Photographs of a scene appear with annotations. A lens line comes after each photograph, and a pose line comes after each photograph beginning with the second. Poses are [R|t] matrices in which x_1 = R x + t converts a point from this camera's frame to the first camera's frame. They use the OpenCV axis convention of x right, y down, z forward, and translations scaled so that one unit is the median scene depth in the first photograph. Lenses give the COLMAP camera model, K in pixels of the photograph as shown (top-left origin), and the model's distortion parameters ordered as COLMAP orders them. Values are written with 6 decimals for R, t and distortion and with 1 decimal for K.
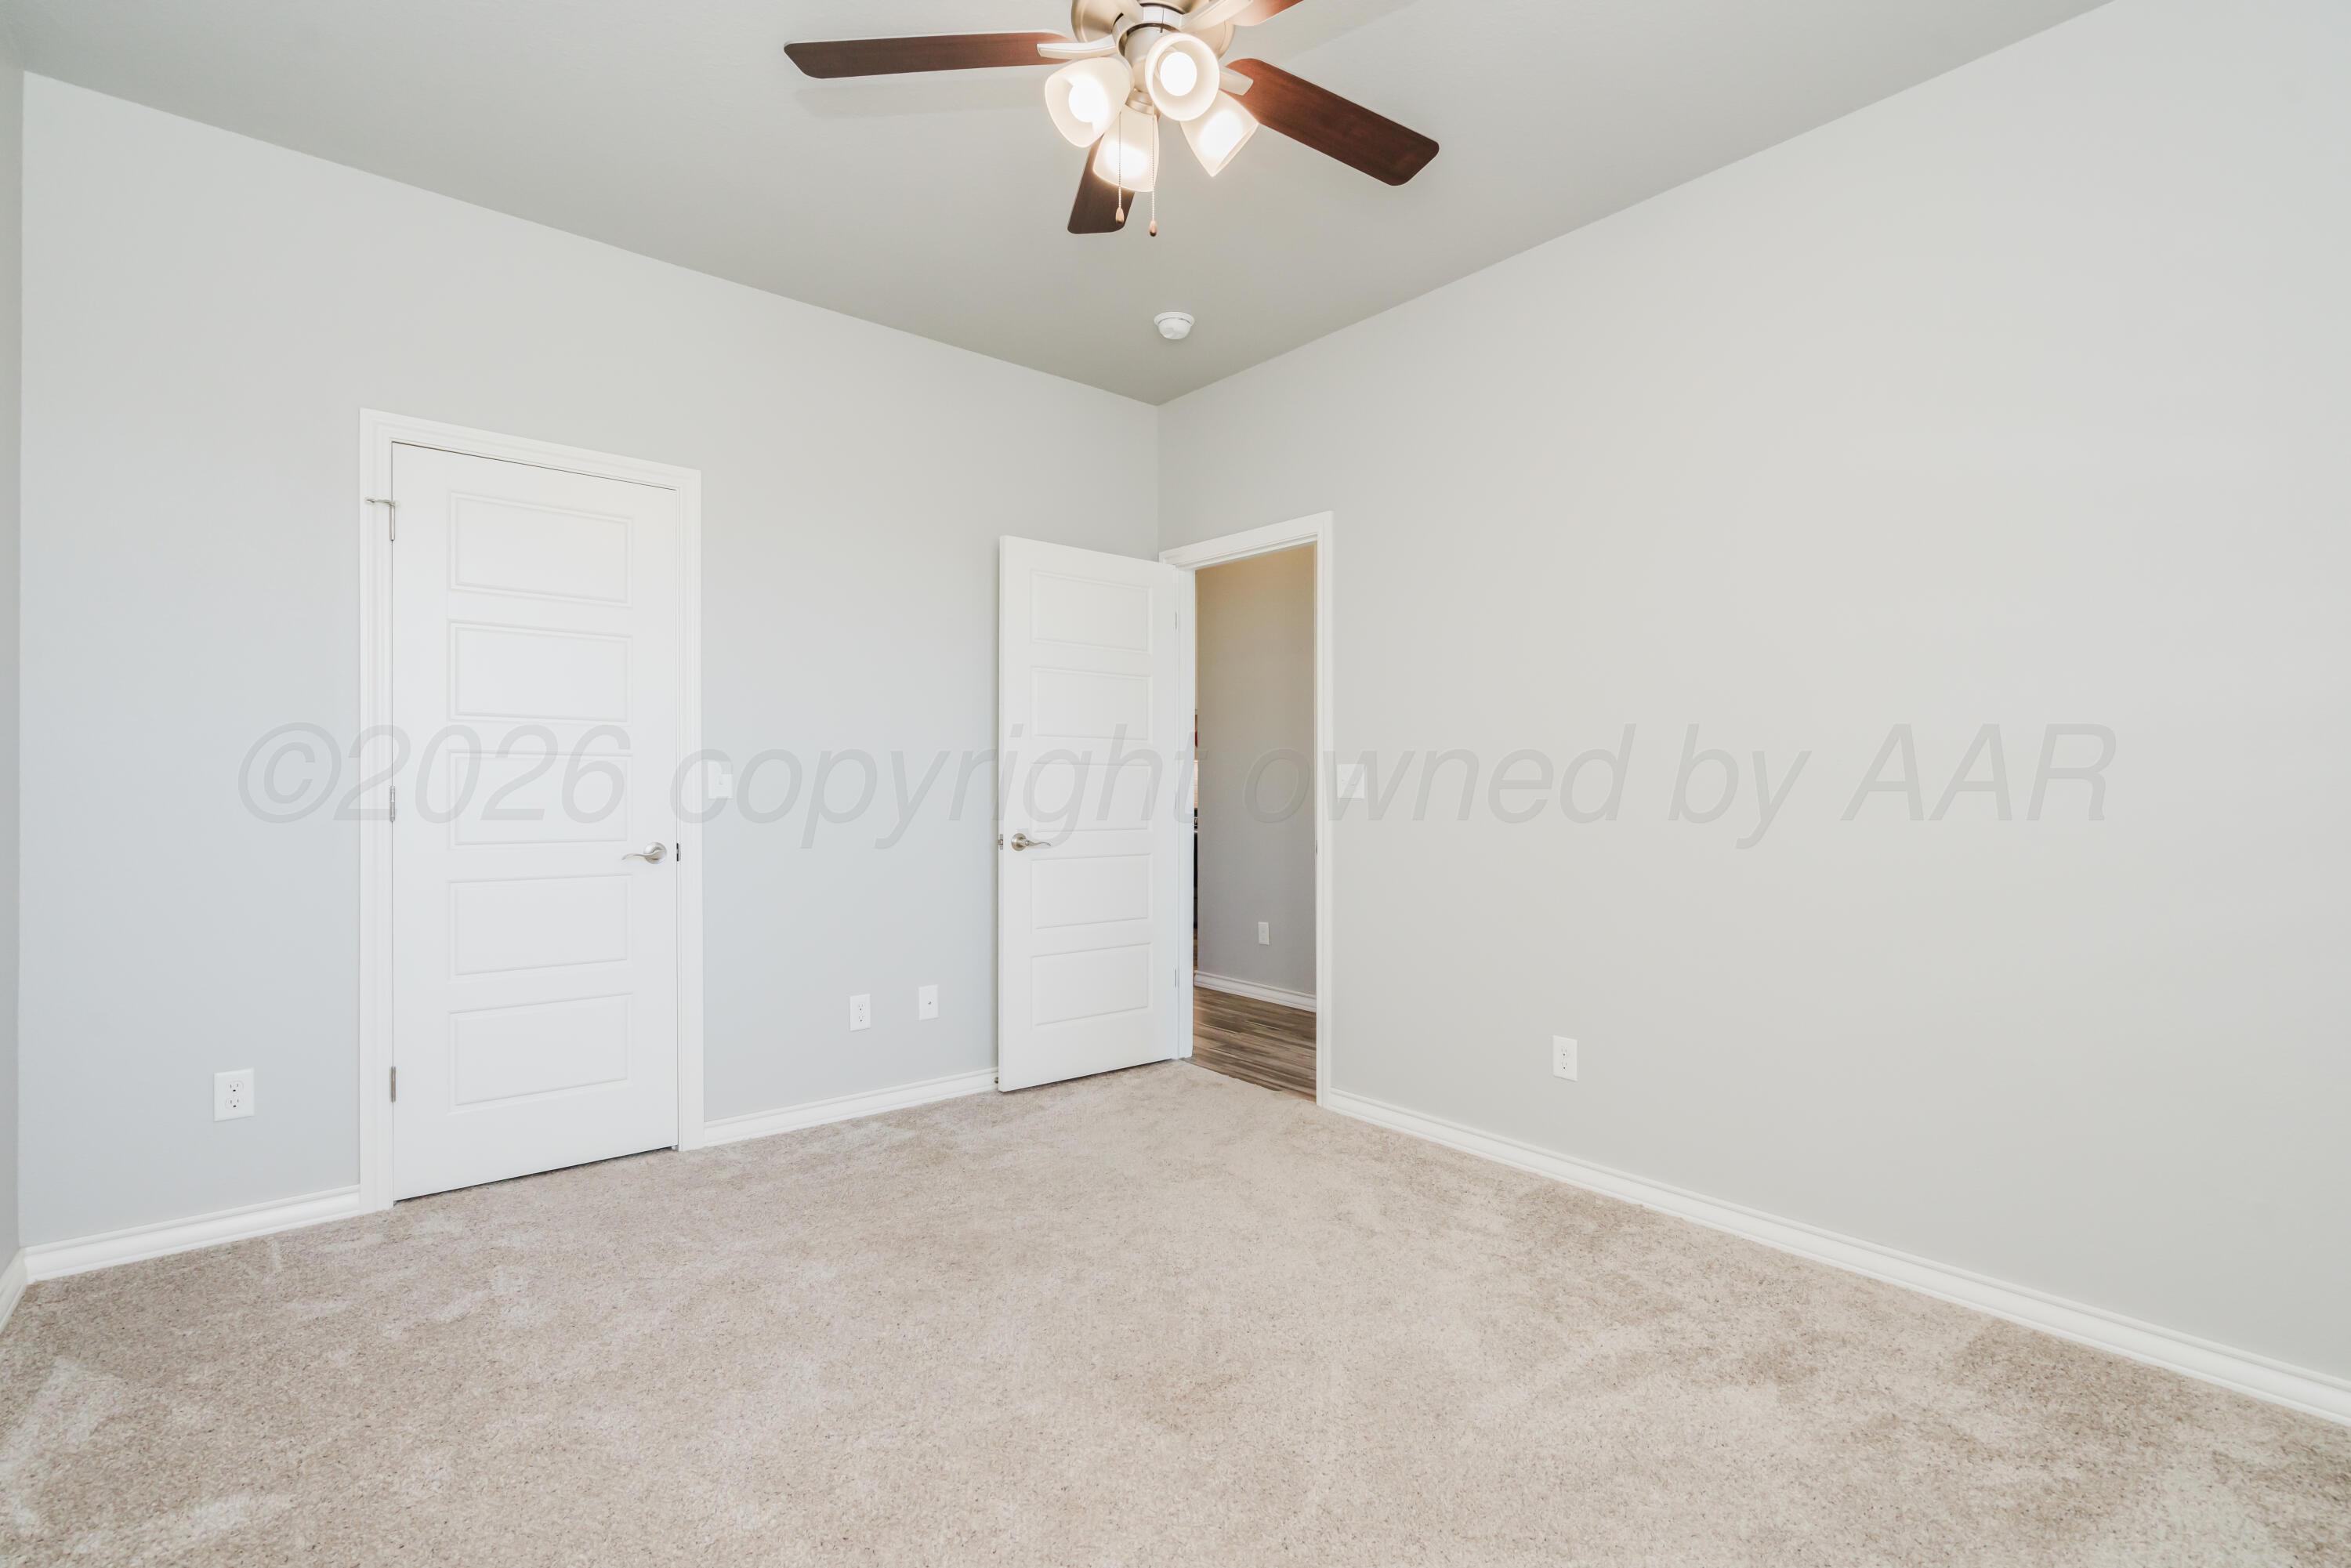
lens RADIAL K [[1068.0, 0, 1180.0], [0, 1068.0, 776.7], [0, 0, 1]] dist [-0.004374, 0.000002]
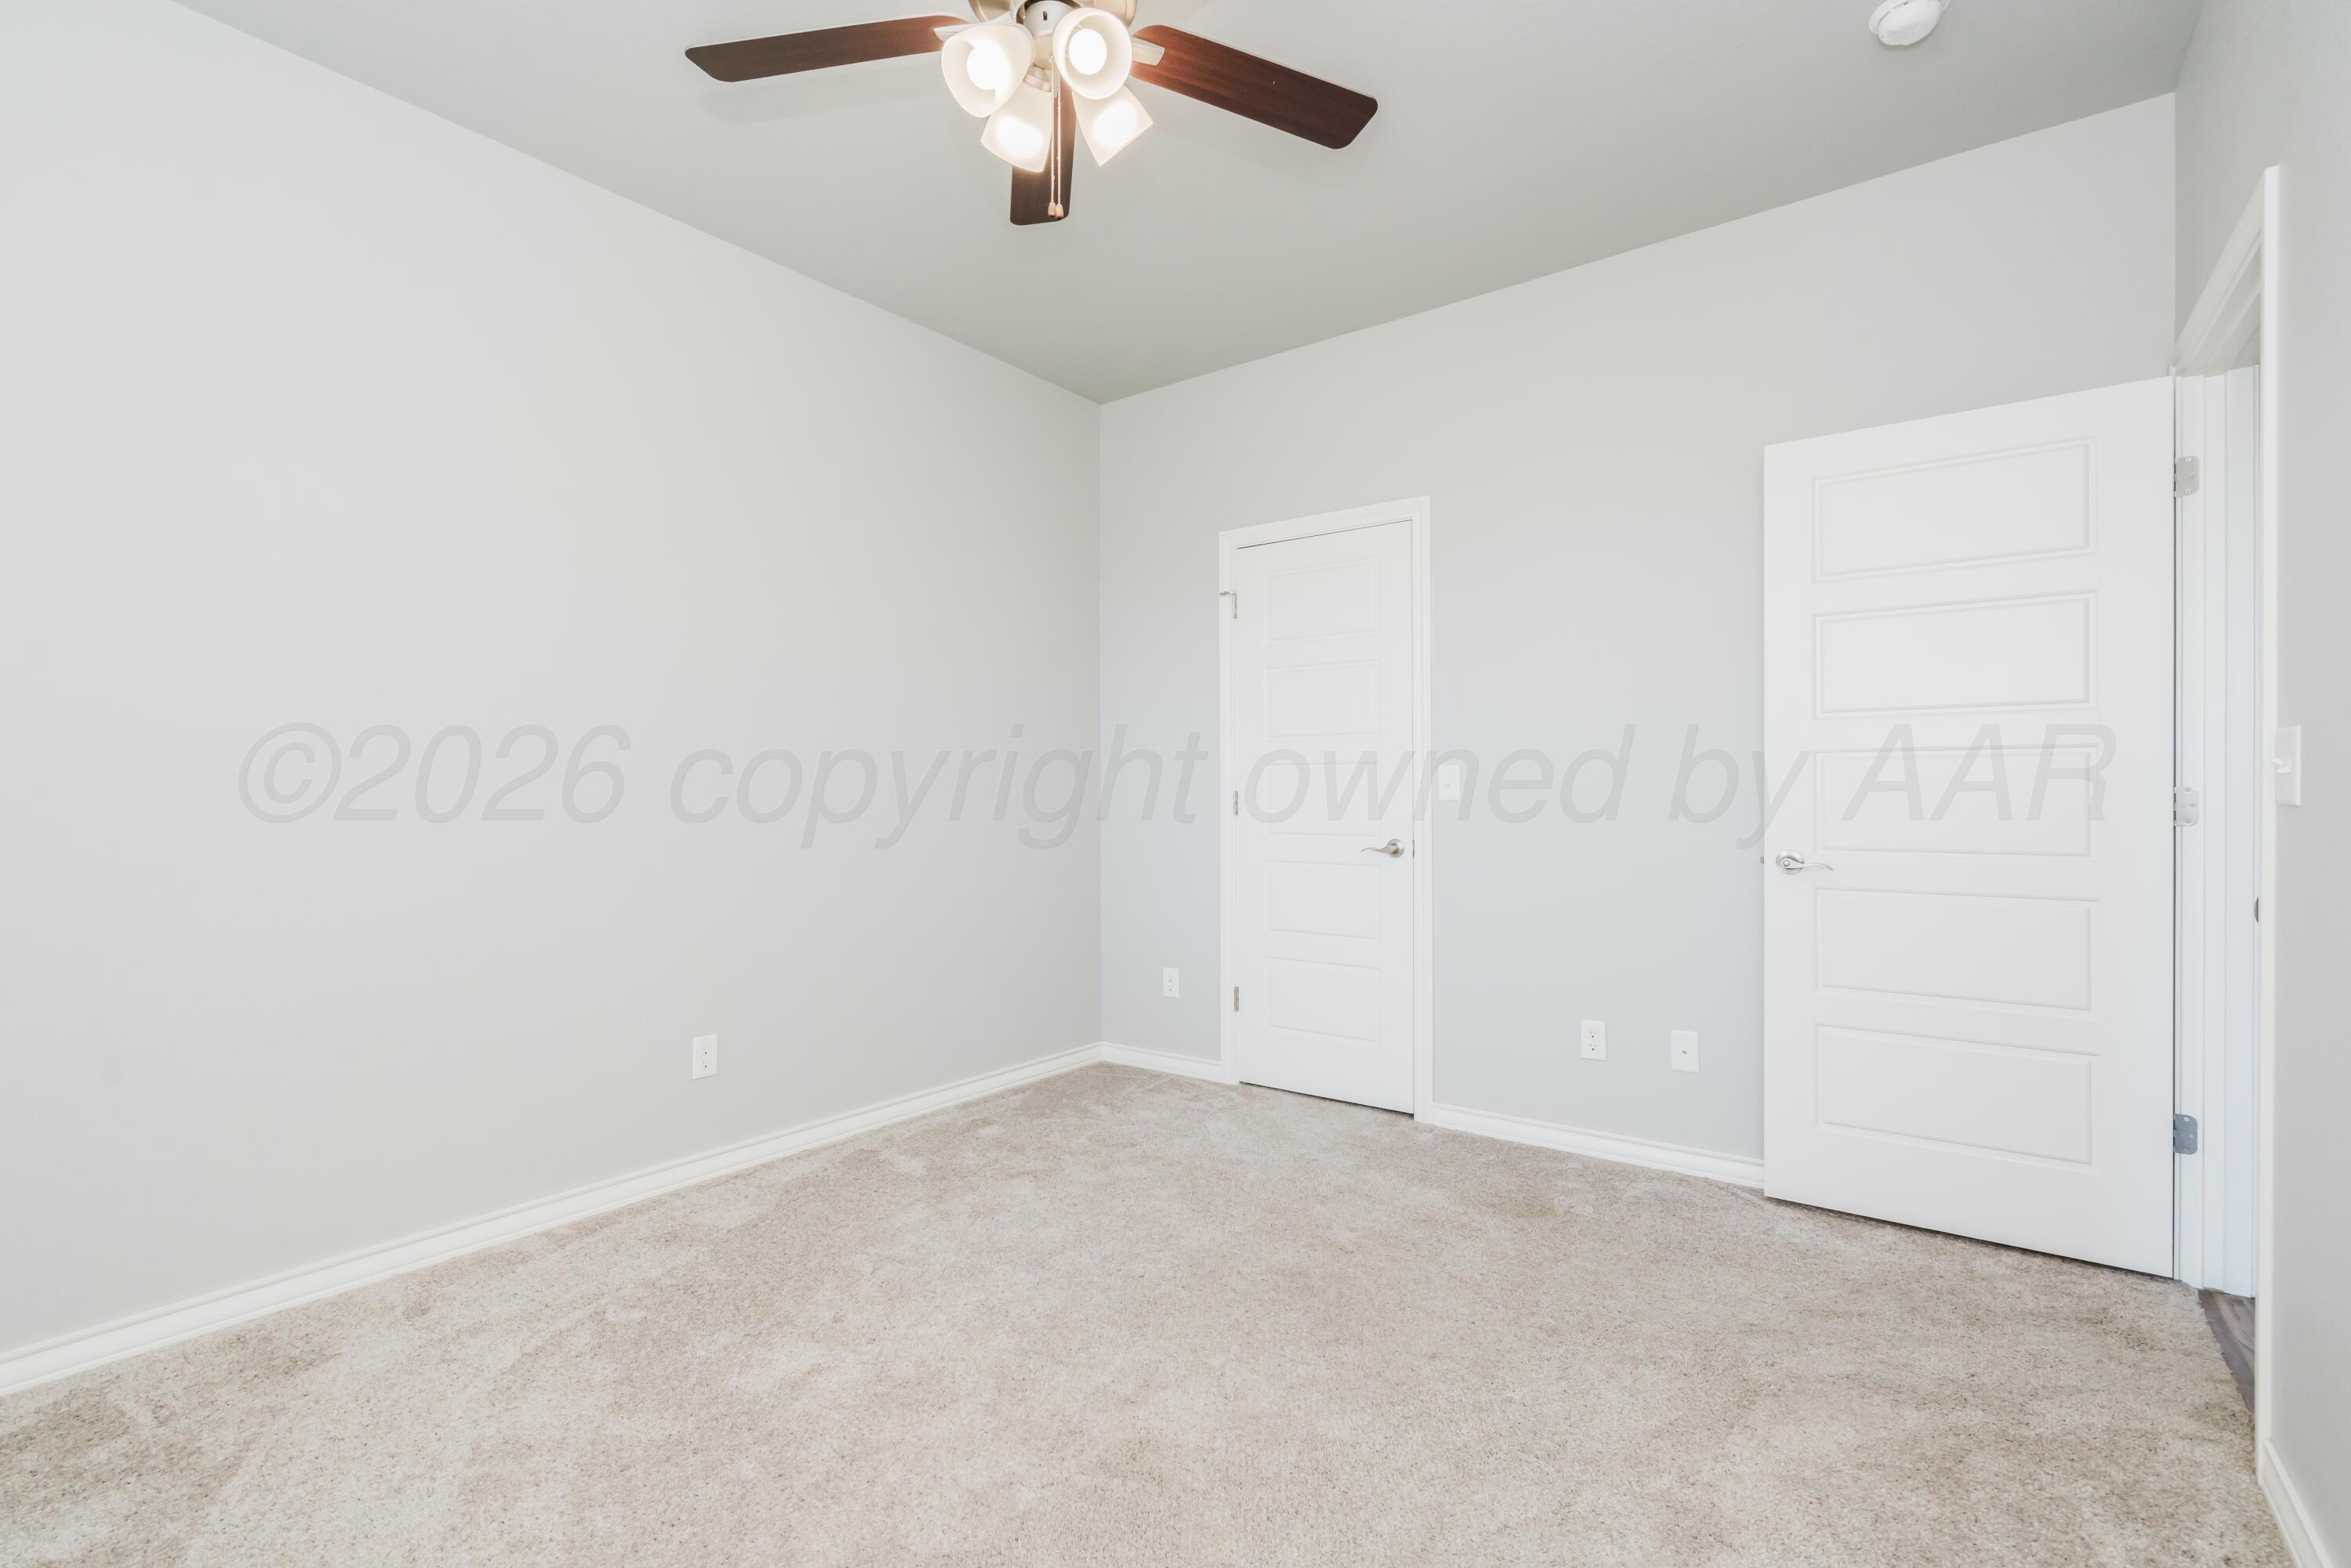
lens RADIAL K [[1068.0, 0, 1183.7], [0, 1068.0, 779.1], [0, 0, 1]] dist [-0.004374, 0.000002]
pose [[0.246774, -0.010775, -0.969013, 0.562000], [0.018030, 0.999816, -0.006526, 0.001946], [0.968905, -0.015860, 0.246923, 0.520028]]
